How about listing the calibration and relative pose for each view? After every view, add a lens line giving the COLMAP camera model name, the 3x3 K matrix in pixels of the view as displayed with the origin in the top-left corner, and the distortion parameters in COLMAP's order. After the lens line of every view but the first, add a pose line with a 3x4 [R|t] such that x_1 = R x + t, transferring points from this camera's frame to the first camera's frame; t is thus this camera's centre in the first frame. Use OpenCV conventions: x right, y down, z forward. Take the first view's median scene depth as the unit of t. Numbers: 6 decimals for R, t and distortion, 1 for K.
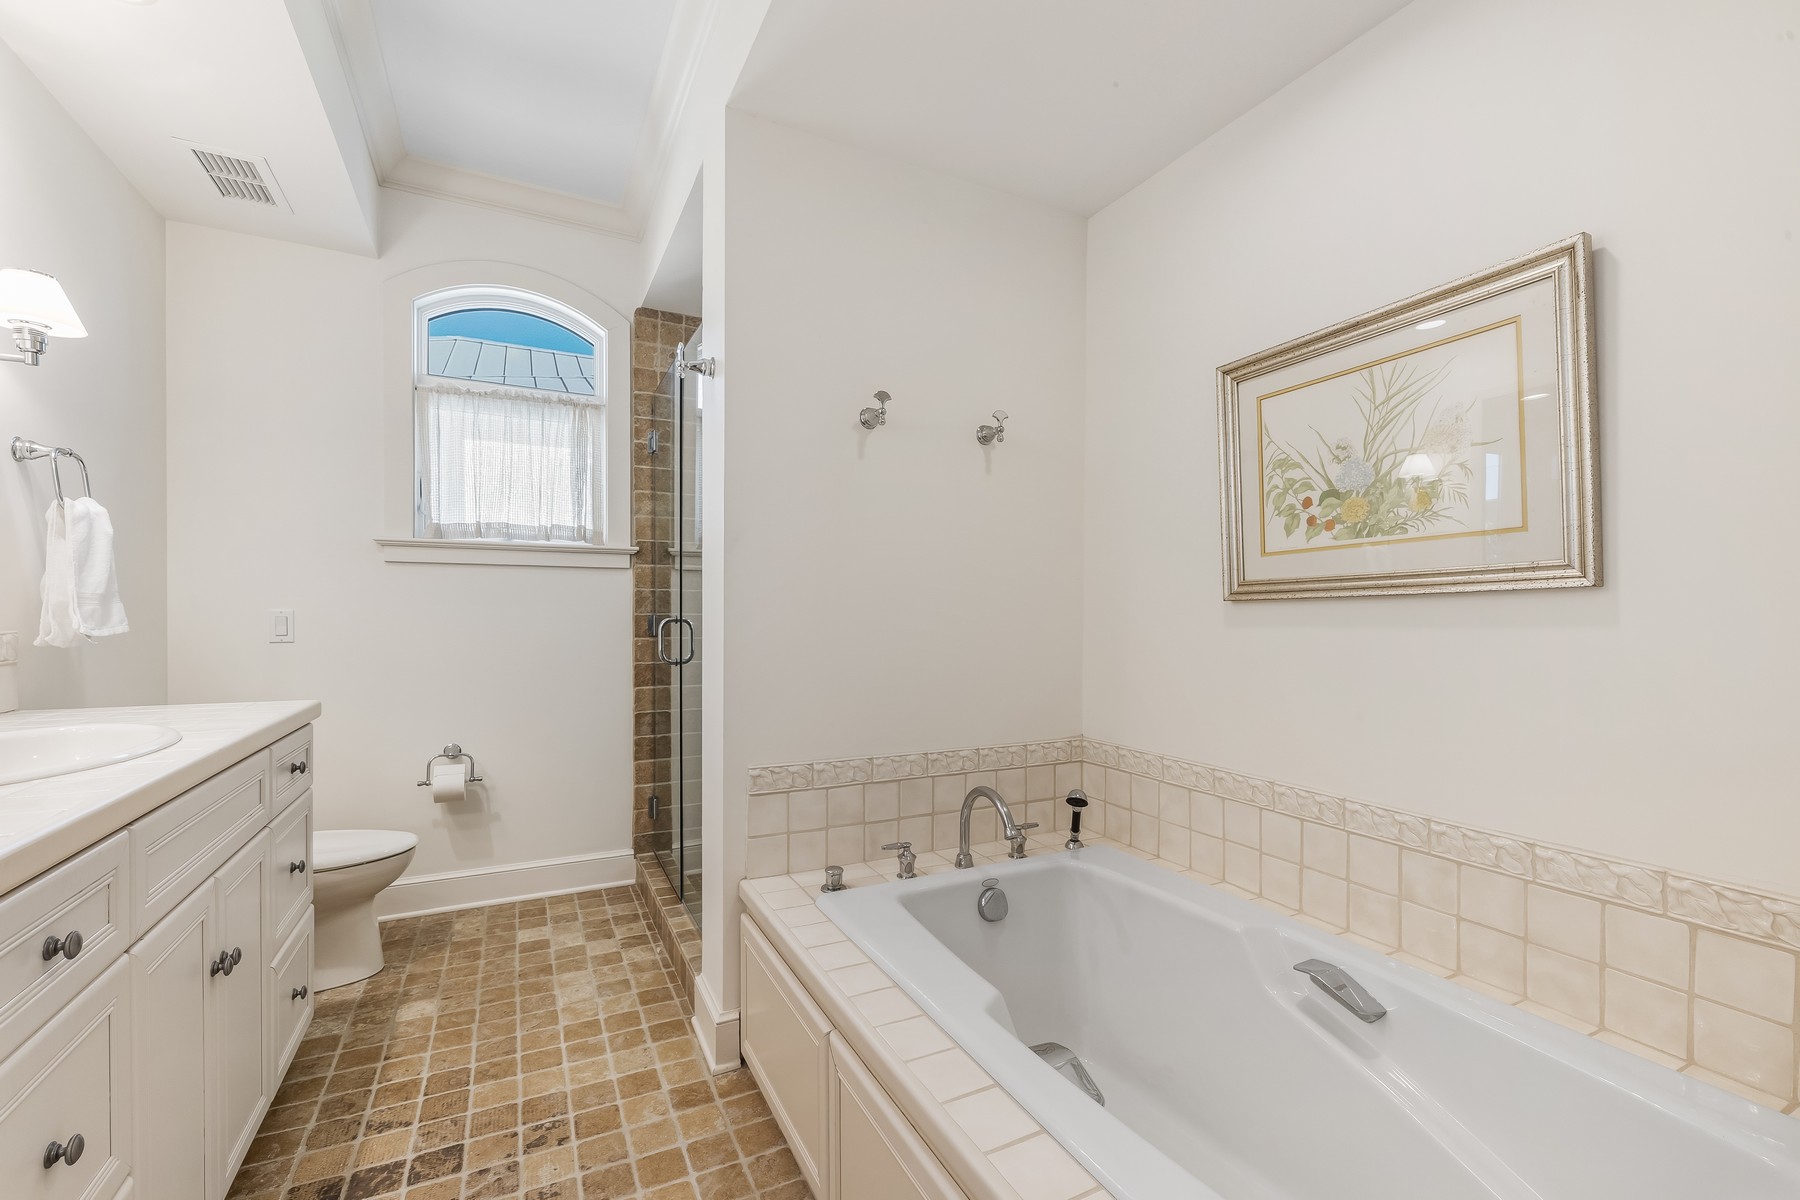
lens RADIAL K [[758.6, 0, 899.2], [0, 758.6, 611.6], [0, 0, 1]] dist [-0.002191, 0.000418]
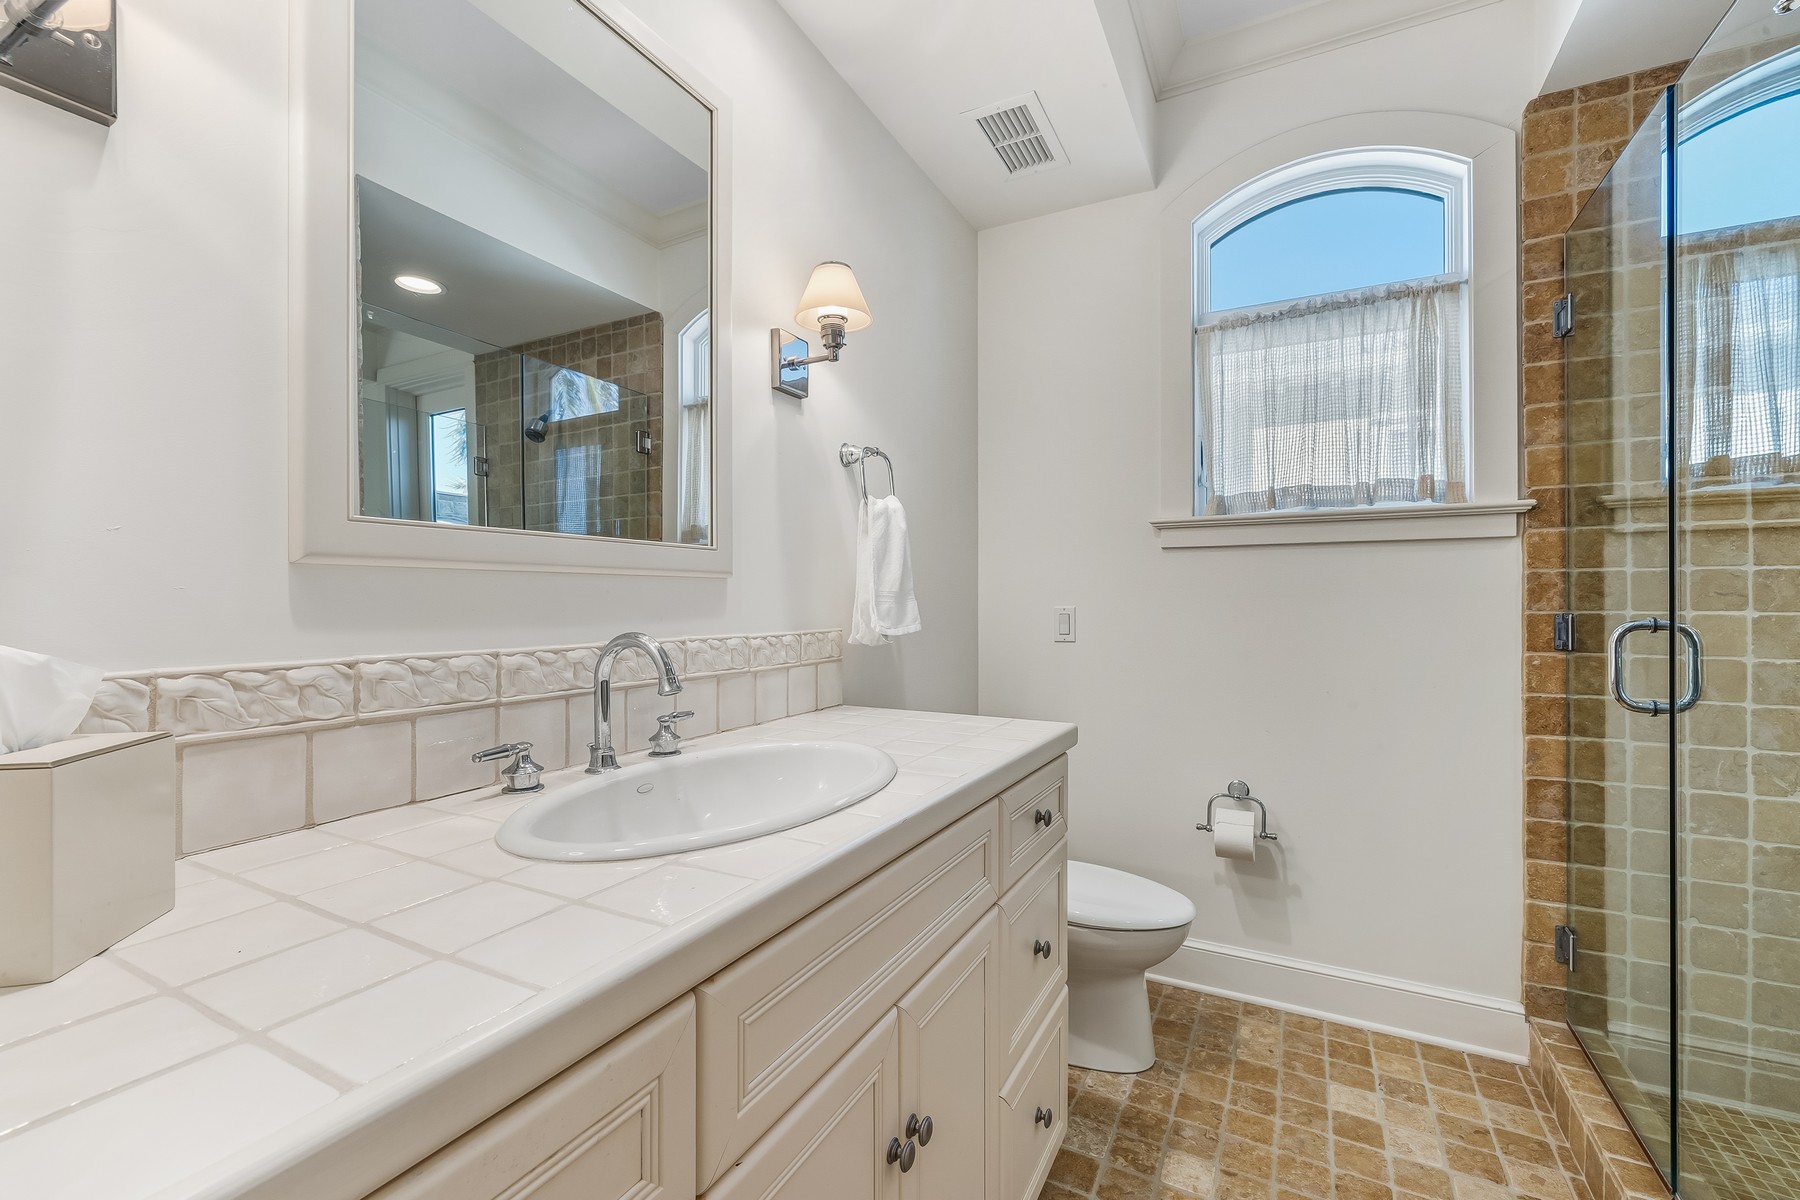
lens RADIAL K [[758.6, 0, 897.7], [0, 758.6, 611.8], [0, 0, 1]] dist [-0.002191, 0.000418]
pose [[0.574997, 0.004108, -0.818145, -0.163535], [0.002716, 0.999972, 0.006930, -0.002891], [0.818151, -0.006207, 0.574970, 0.282620]]
